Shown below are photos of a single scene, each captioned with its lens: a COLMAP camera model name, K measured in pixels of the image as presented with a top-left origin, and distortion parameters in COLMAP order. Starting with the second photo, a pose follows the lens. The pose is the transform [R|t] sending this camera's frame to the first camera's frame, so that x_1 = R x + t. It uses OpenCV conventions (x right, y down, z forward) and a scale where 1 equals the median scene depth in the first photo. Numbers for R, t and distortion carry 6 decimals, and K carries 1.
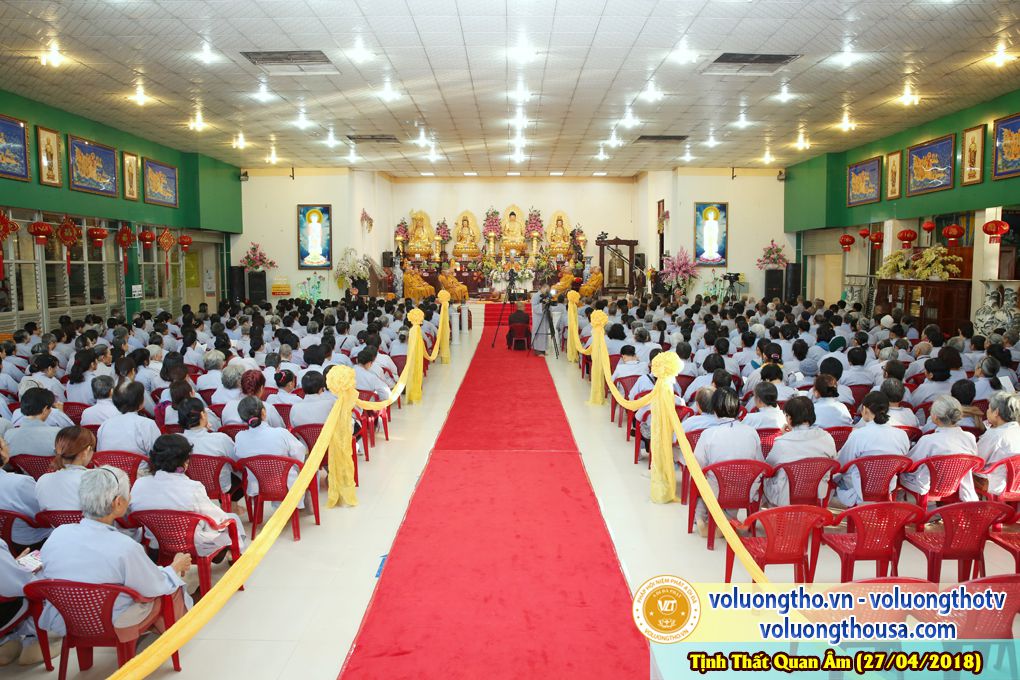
lens RADIAL K [[696.5, 0, 510.0], [0, 696.5, 340.0], [0, 0, 1]] dist [-0.109584, 0.089520]
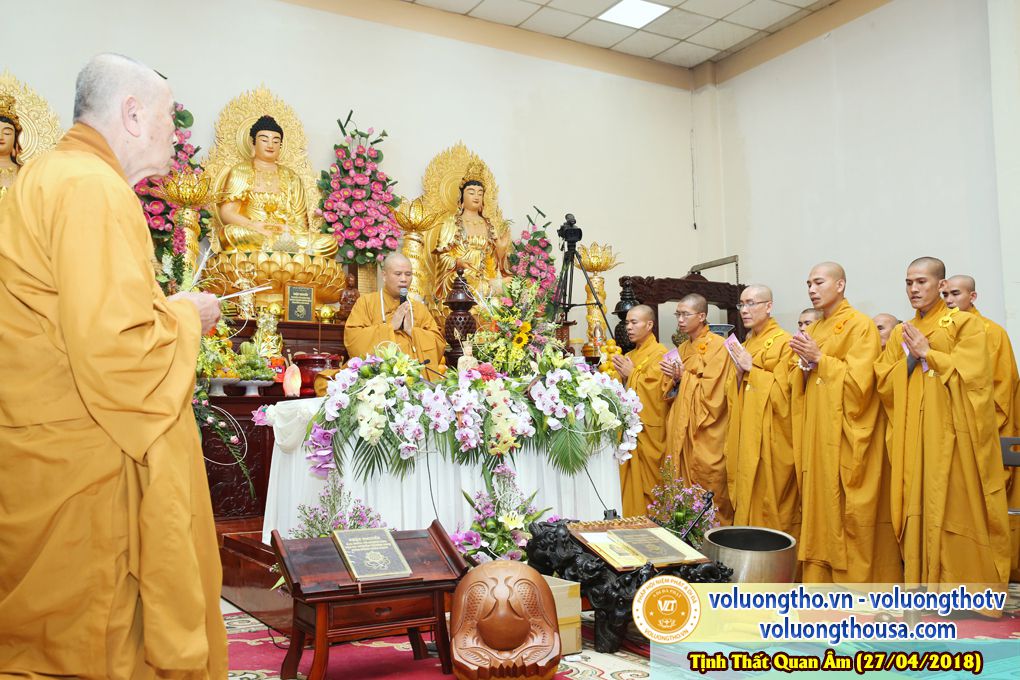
lens RADIAL K [[942.5, 0, 510.0], [0, 942.5, 340.0], [0, 0, 1]] dist [-0.001446, 0.014467]
pose [[0.862184, 0.039617, 0.505043, -0.082157], [0.065632, 0.979800, -0.188903, -0.072884], [-0.502325, 0.196016, 0.842168, 0.851435]]
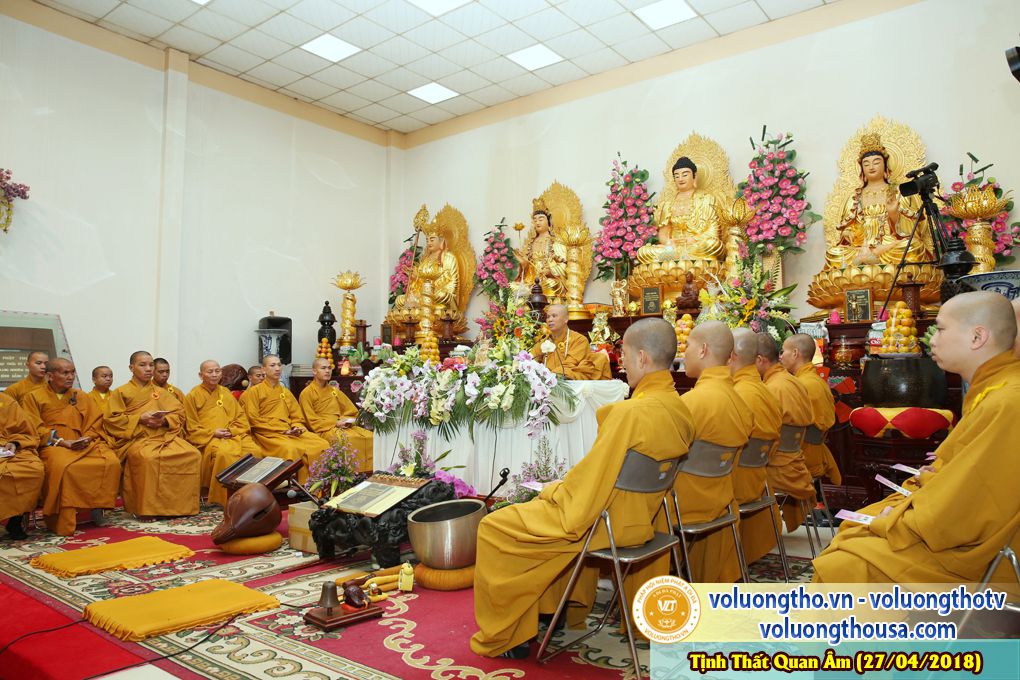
lens RADIAL K [[696.5, 0, 510.0], [0, 696.5, 340.0], [0, 0, 1]] dist [-0.109584, 0.089520]
pose [[0.798701, -0.037290, -0.600572, 0.124251], [-0.061723, 0.987736, -0.143416, -0.081669], [0.598555, 0.151615, 0.786604, 0.867492]]
